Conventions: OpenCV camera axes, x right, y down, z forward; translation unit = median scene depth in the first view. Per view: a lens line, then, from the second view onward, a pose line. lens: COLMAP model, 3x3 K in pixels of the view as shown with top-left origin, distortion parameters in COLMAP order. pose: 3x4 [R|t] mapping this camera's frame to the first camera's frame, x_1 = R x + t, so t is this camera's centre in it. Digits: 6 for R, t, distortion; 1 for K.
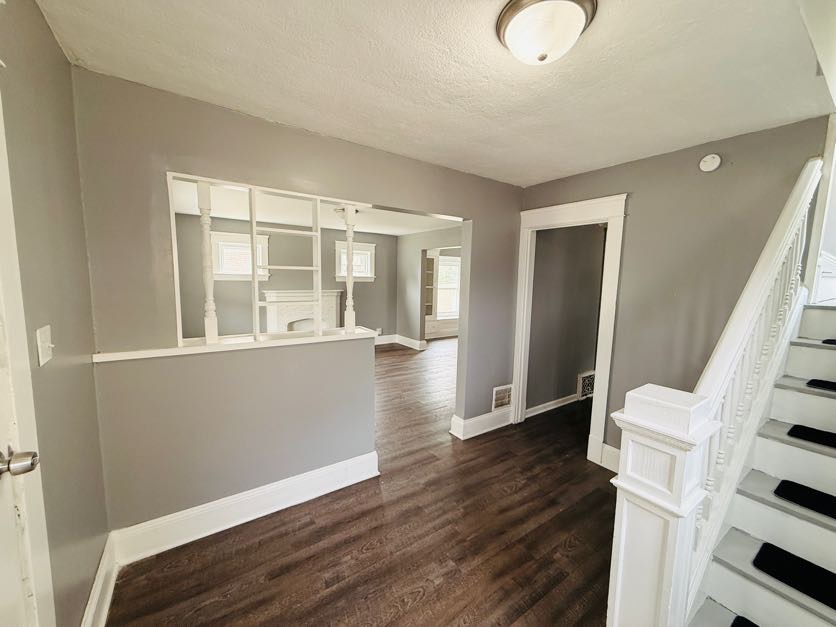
lens RADIAL K [[331.5, 0, 416.7], [0, 331.5, 312.9], [0, 0, 1]] dist [0.000639, -0.000151]
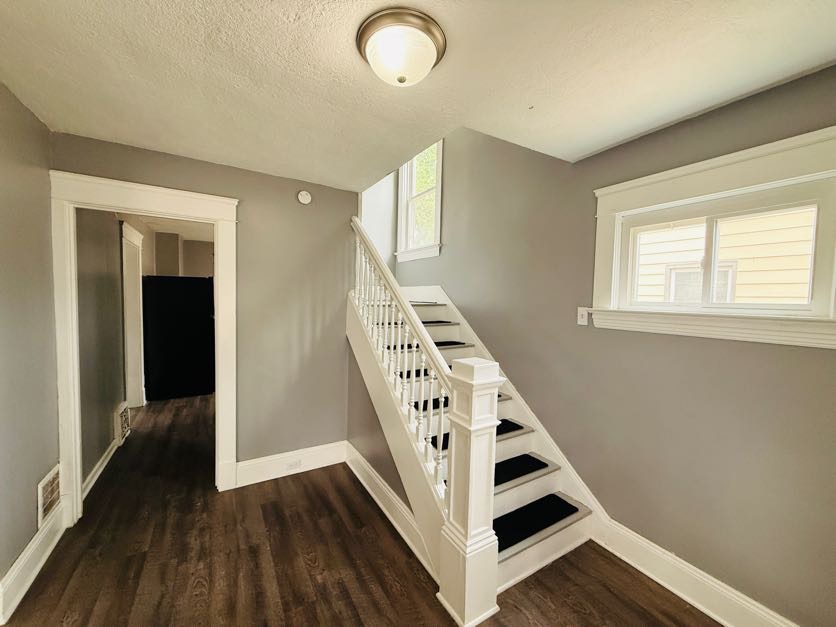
lens RADIAL K [[331.5, 0, 416.7], [0, 331.5, 312.9], [0, 0, 1]] dist [0.000639, -0.000151]
pose [[0.052127, -0.067461, 0.996359, -0.345029], [0.083623, 0.994506, 0.062961, -0.046394], [-0.995133, 0.080037, 0.057482, 0.457827]]
